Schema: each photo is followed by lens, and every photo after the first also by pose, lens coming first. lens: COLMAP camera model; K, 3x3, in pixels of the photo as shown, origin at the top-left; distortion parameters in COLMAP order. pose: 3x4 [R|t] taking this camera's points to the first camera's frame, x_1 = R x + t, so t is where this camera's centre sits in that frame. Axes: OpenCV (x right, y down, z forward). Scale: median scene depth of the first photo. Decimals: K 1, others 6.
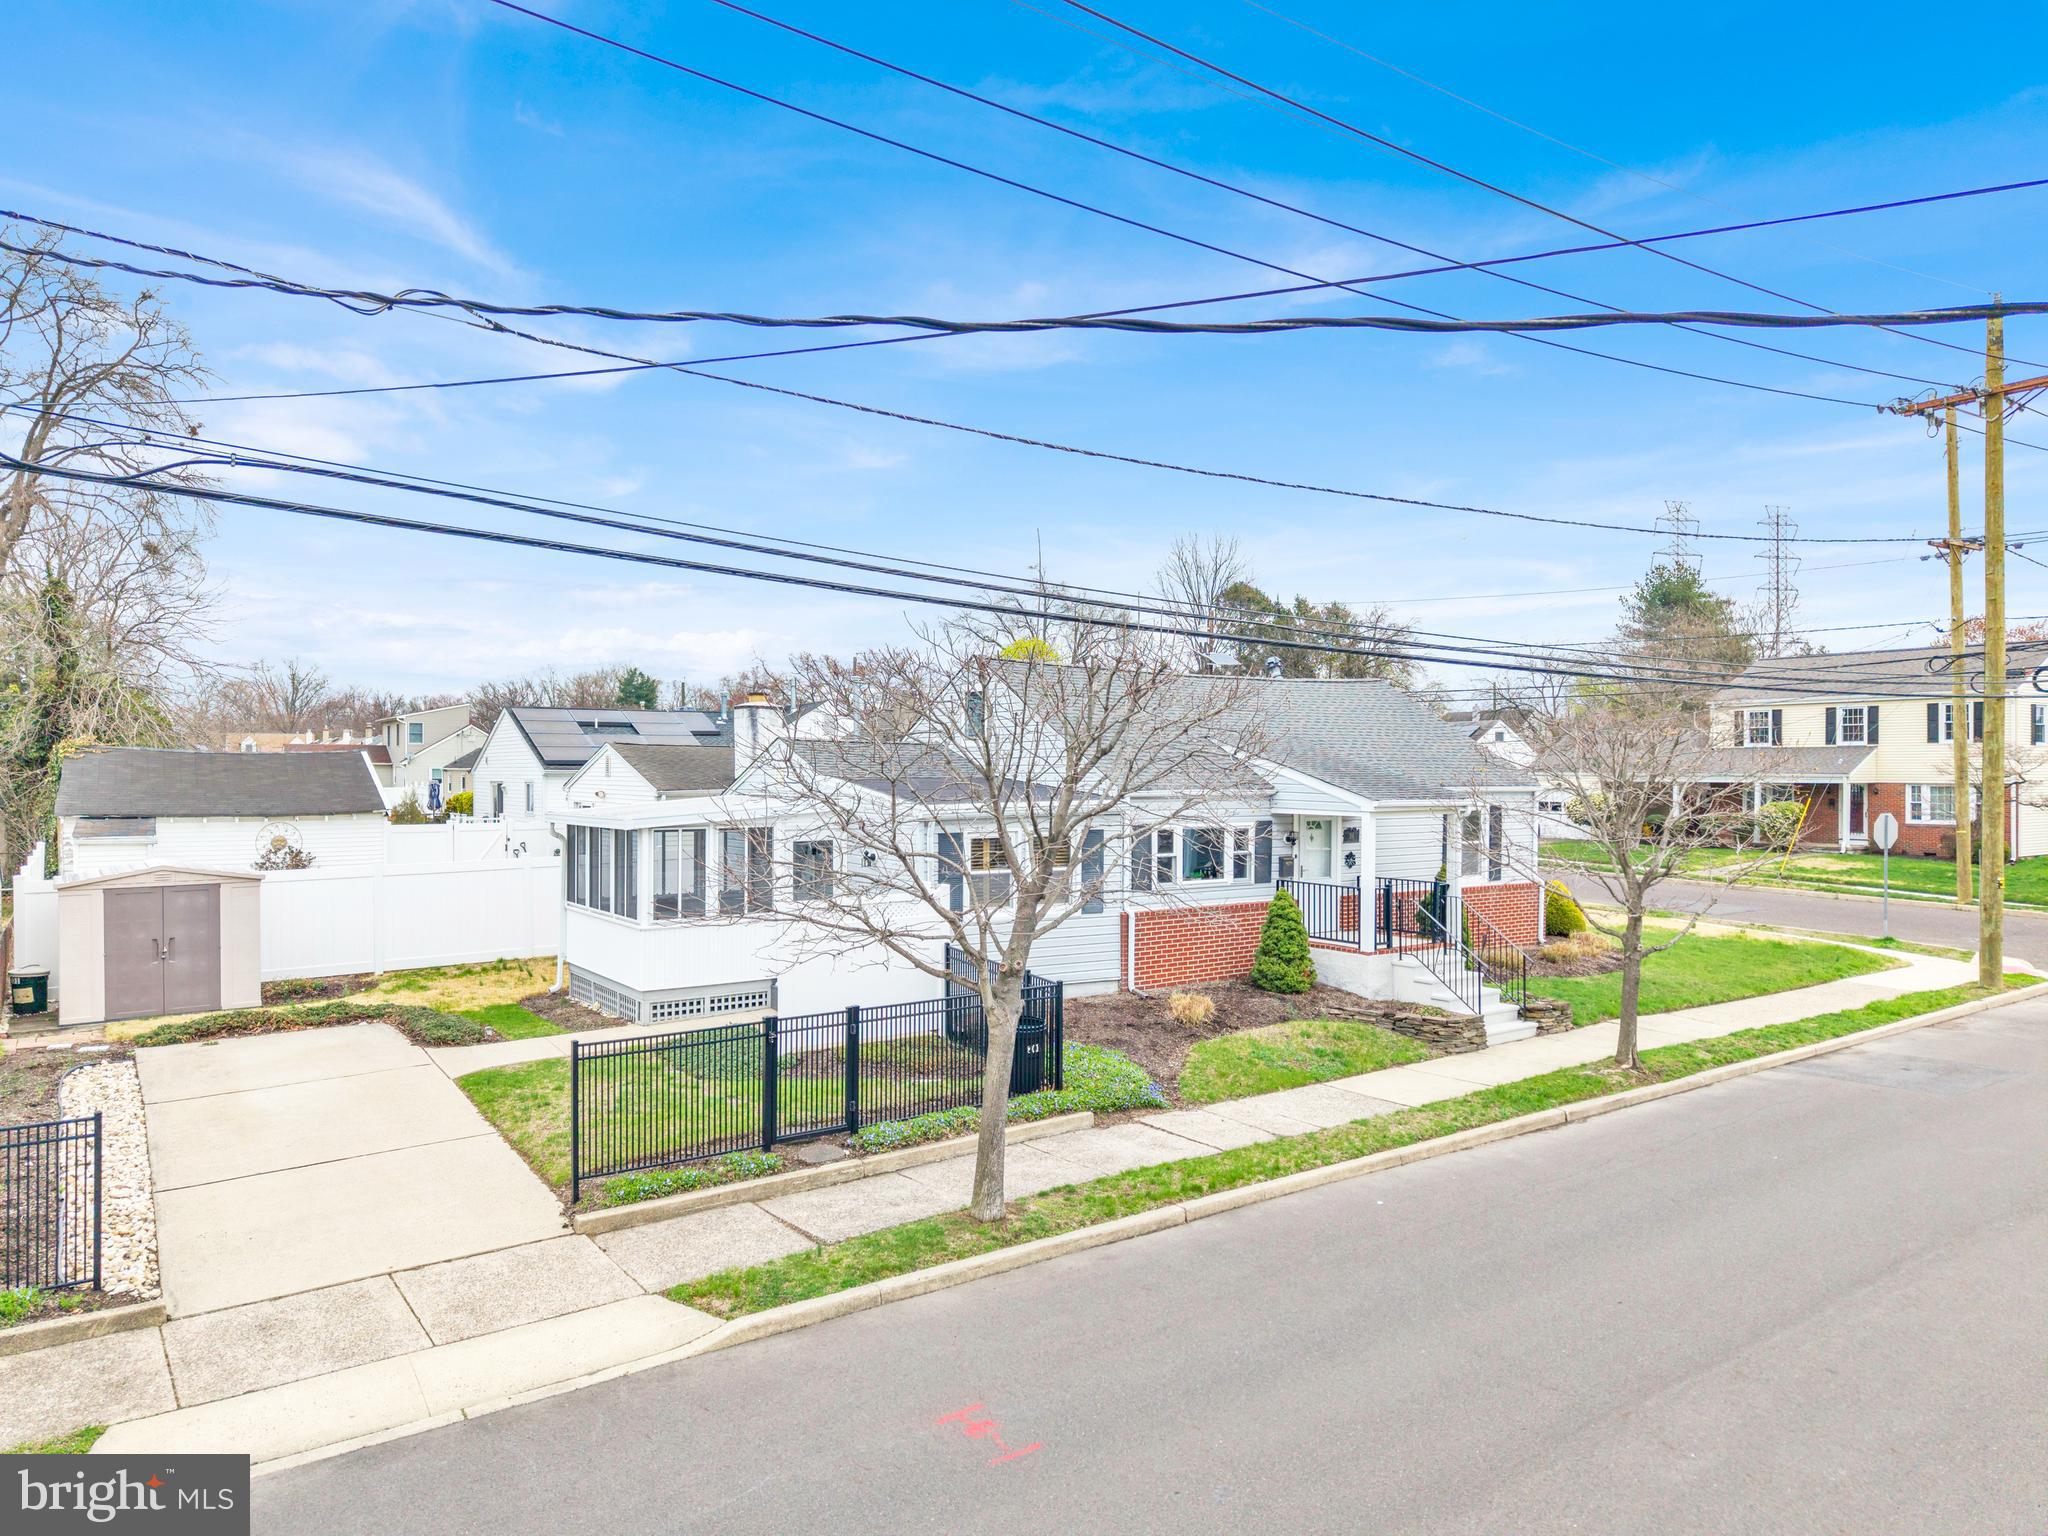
lens RADIAL K [[1377.8, 0, 1018.8], [0, 1377.8, 759.7], [0, 0, 1]] dist [0.014705, -0.015275]
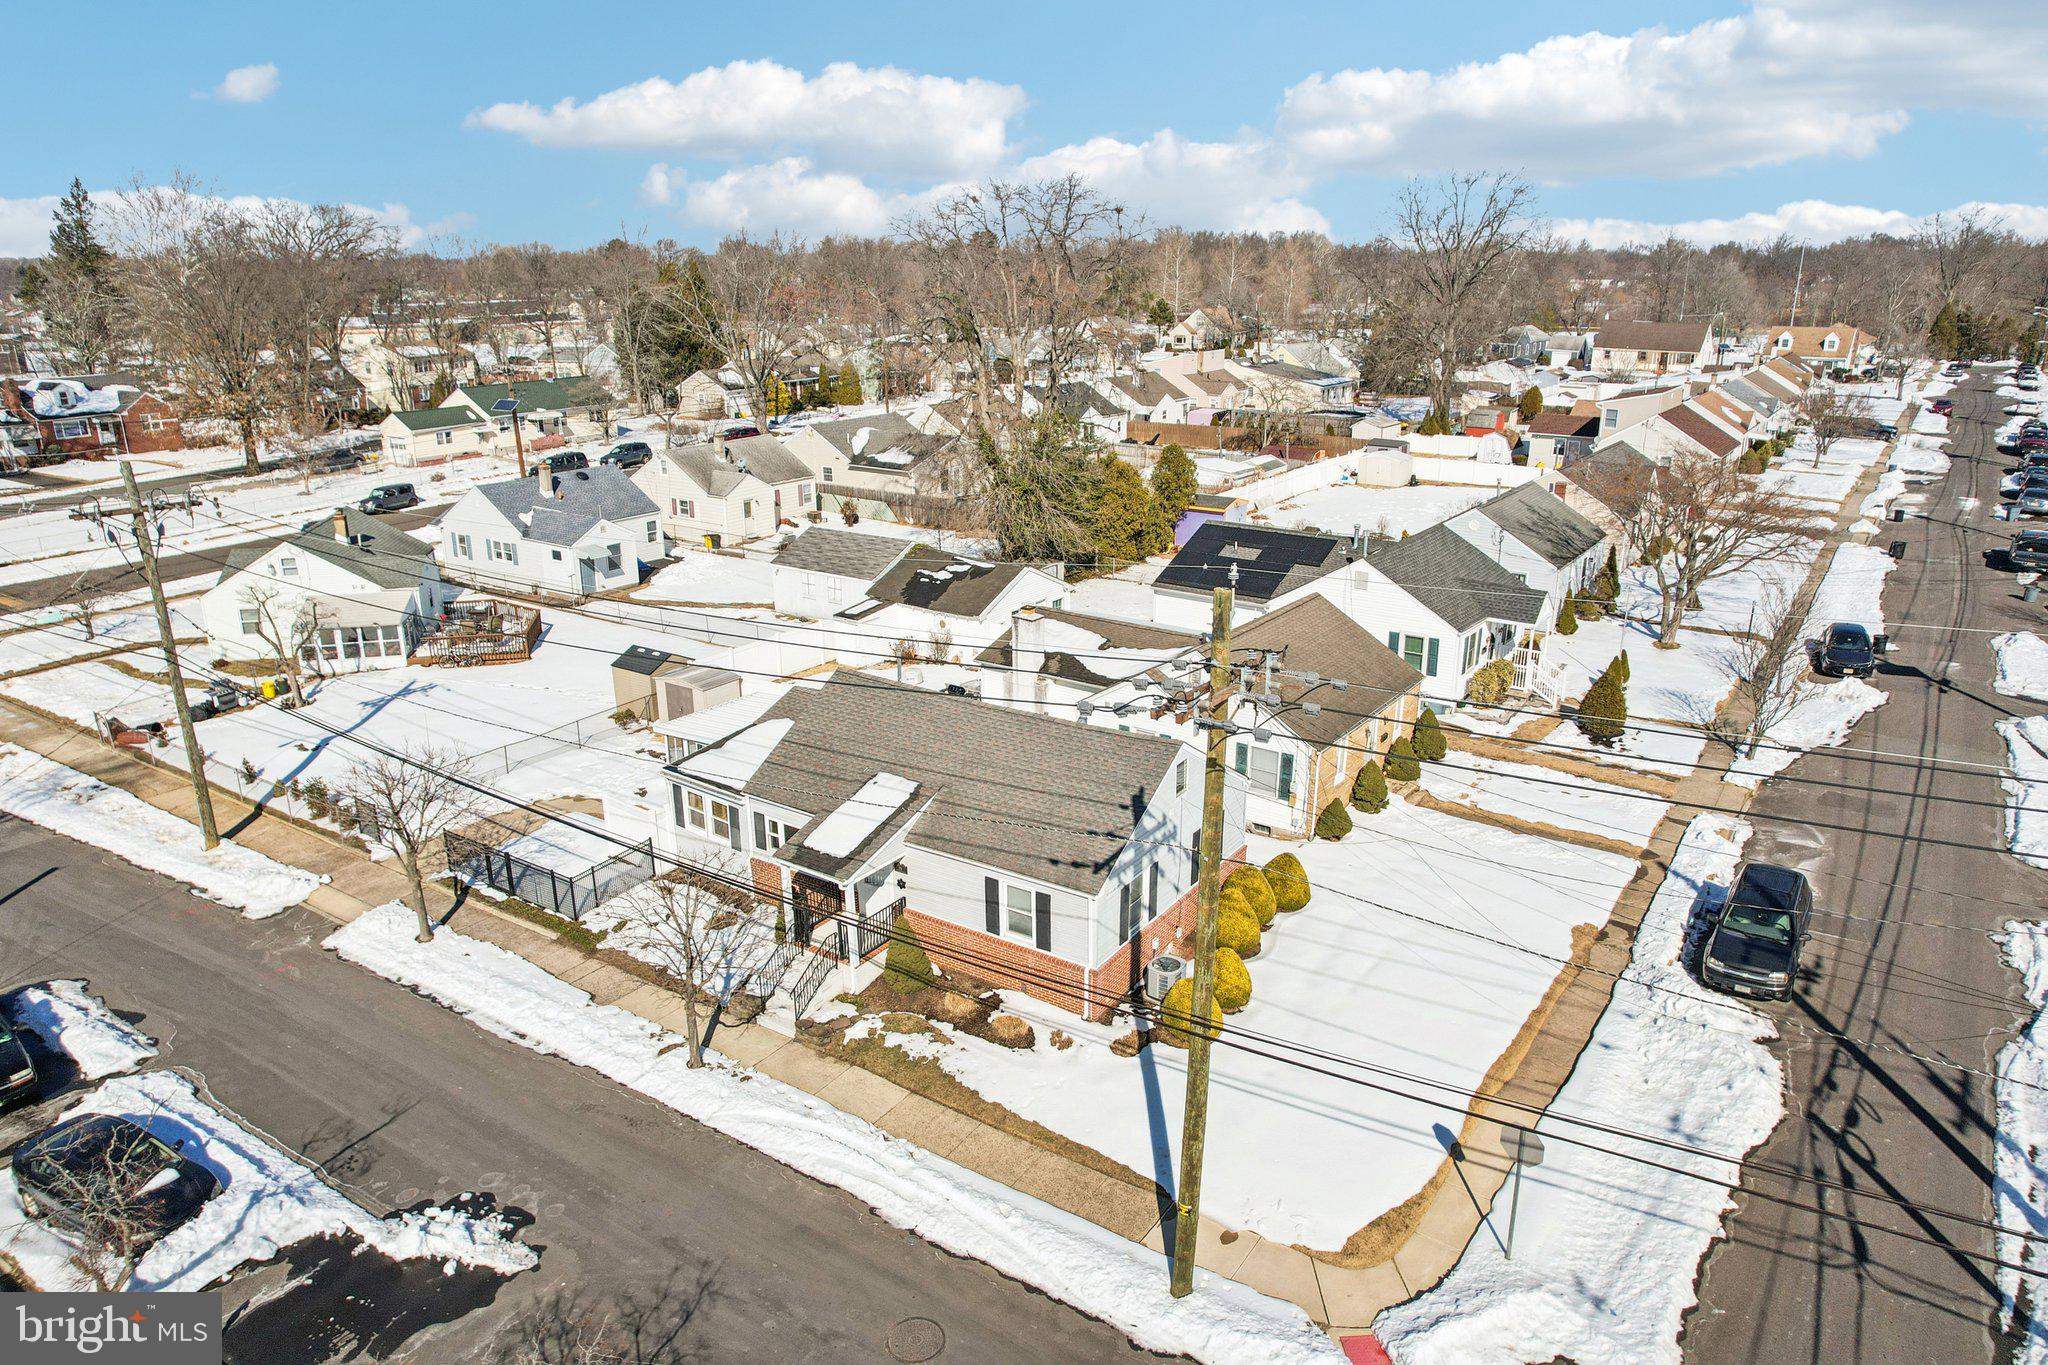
lens RADIAL K [[1316.9, 0, 1026.9], [0, 1316.9, 694.9], [0, 0, 1]] dist [-0.063537, 0.040238]
pose [[0.347919, 0.297109, -0.889201, 1.658365], [0.011008, 0.947096, 0.320761, -0.628946], [0.937460, -0.121387, 0.326242, 0.827012]]
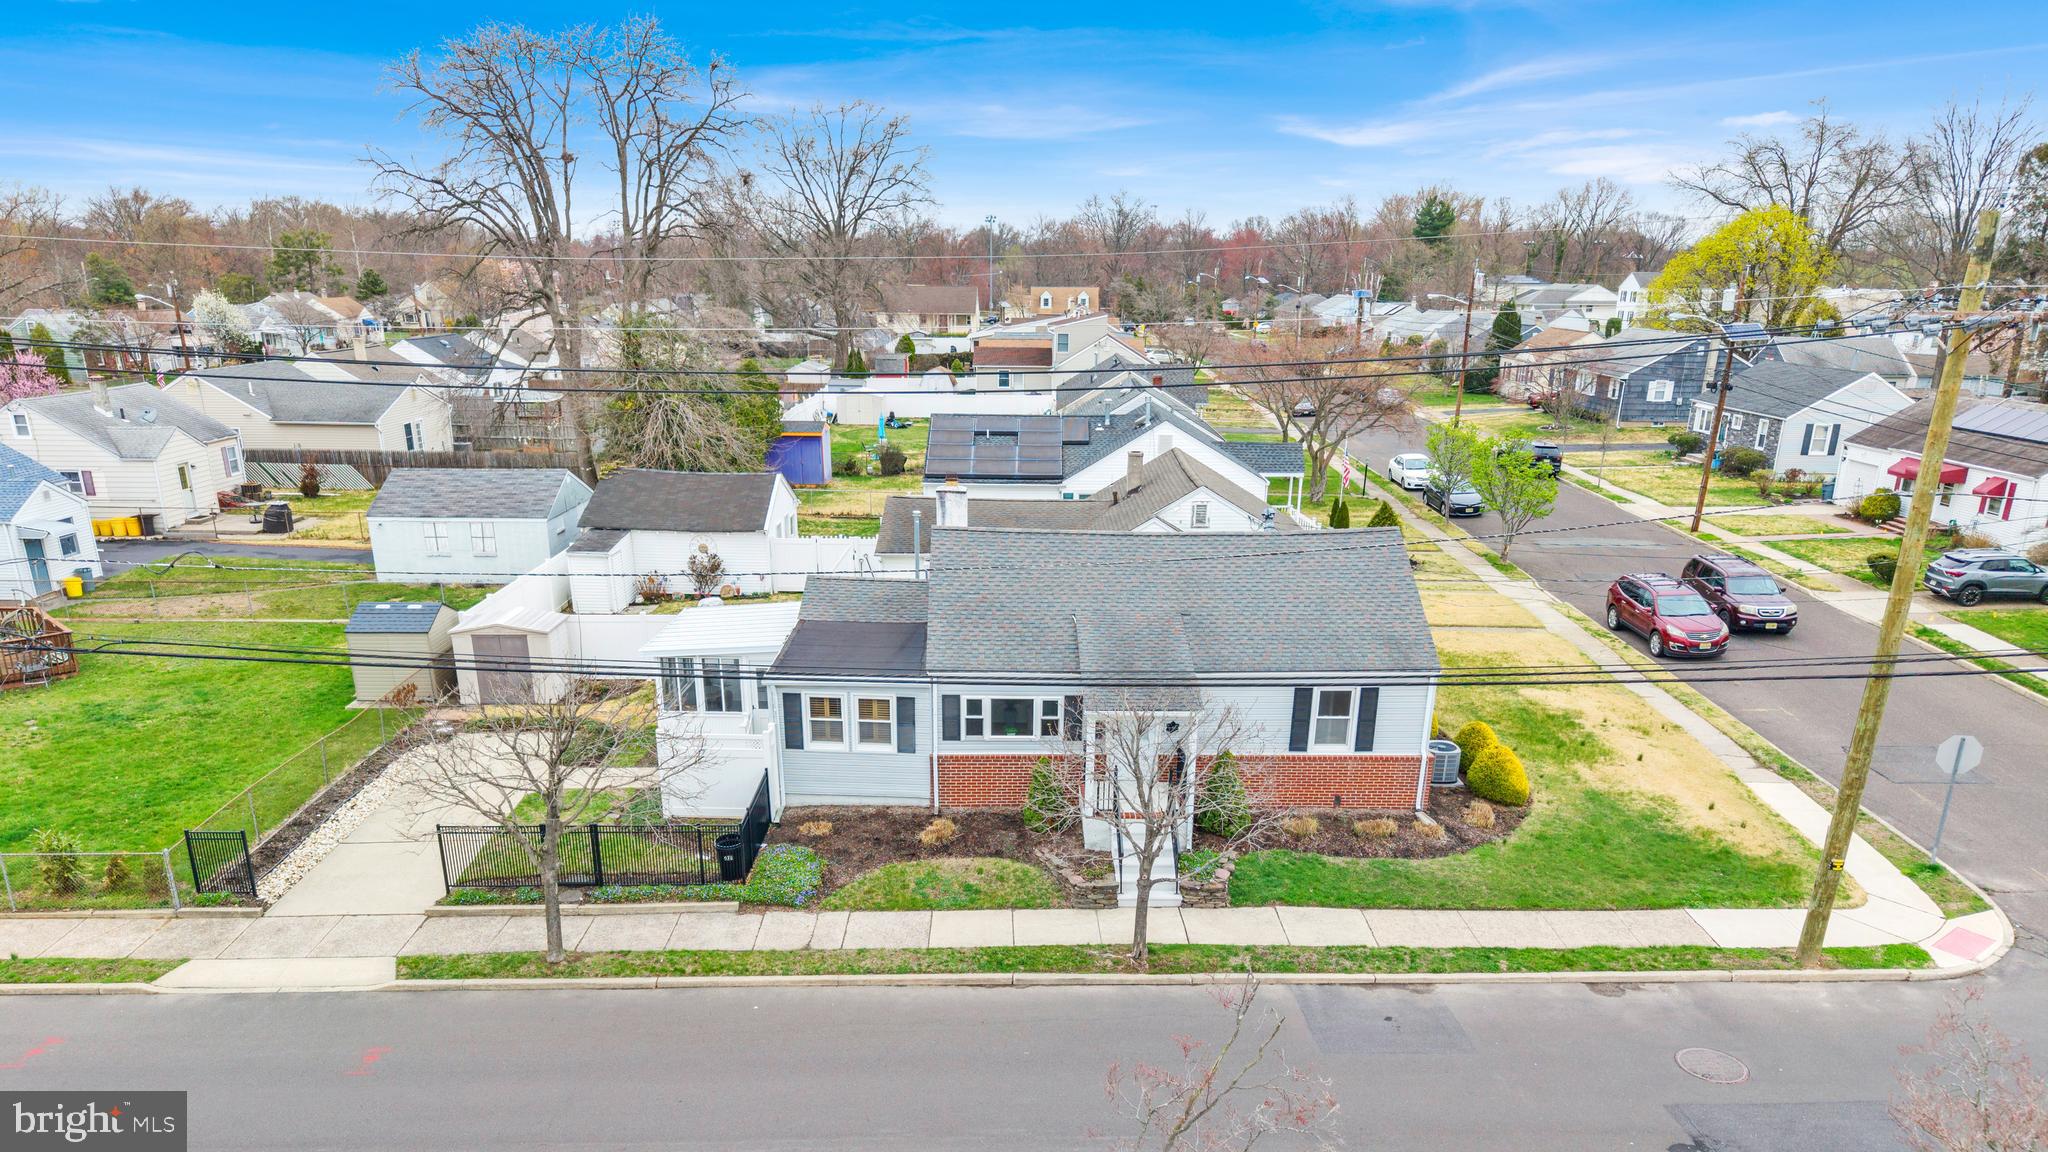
lens RADIAL K [[1375.5, 0, 1023.0], [0, 1375.5, 766.9], [0, 0, 1]] dist [0.028179, -0.033856]
pose [[0.823071, 0.203149, -0.530363, 0.922860], [-0.006238, 0.937016, 0.349232, -0.377725], [0.567904, -0.284134, 0.772498, -0.042034]]
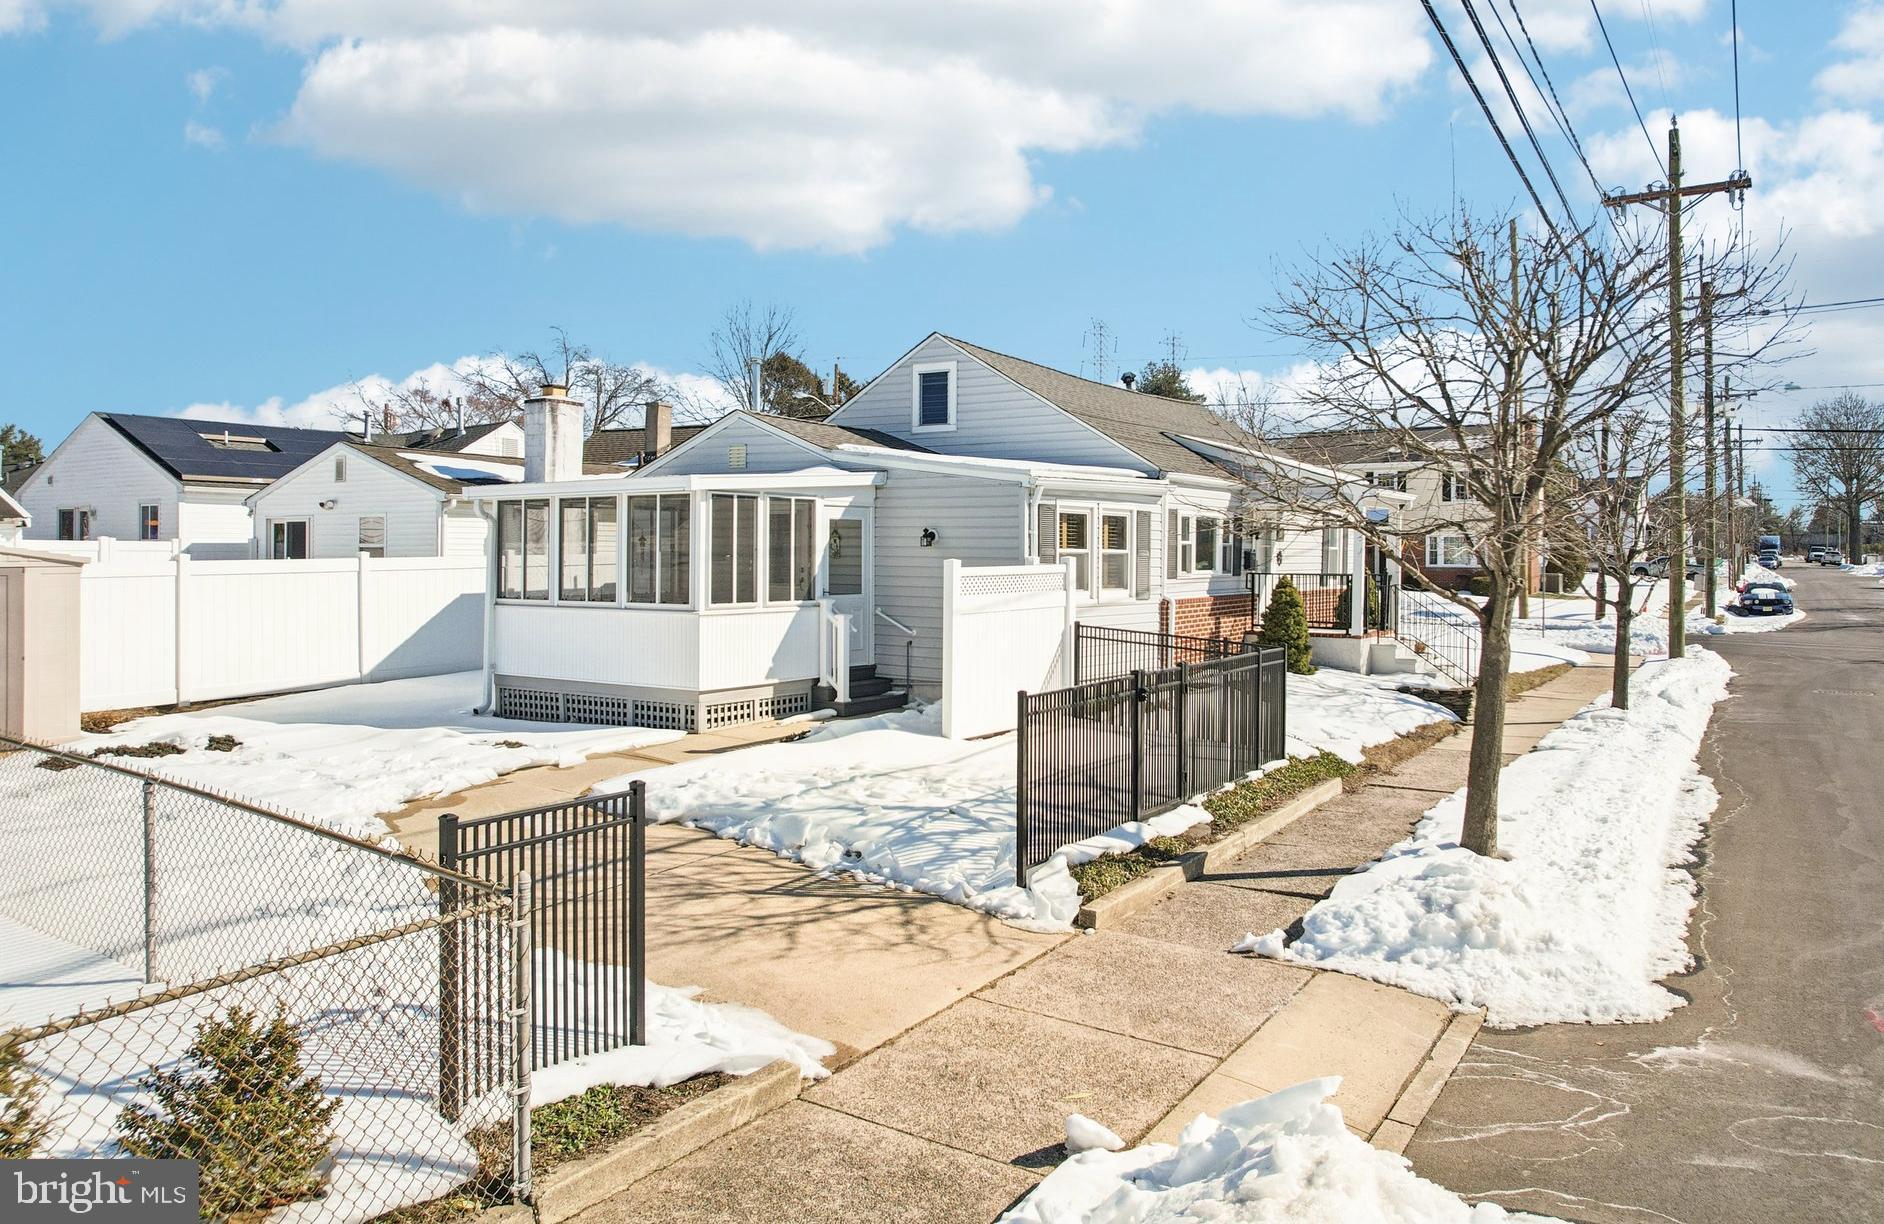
lens RADIAL K [[1314.1, 0, 1019.6], [0, 1314.1, 566.5], [0, 0, 1]] dist [-0.022285, 0.003016]
pose [[0.915674, 0.001872, 0.401917, -0.391524], [-0.008384, 0.999861, 0.014442, 0.077643], [-0.401834, -0.016594, 0.915562, 0.207008]]
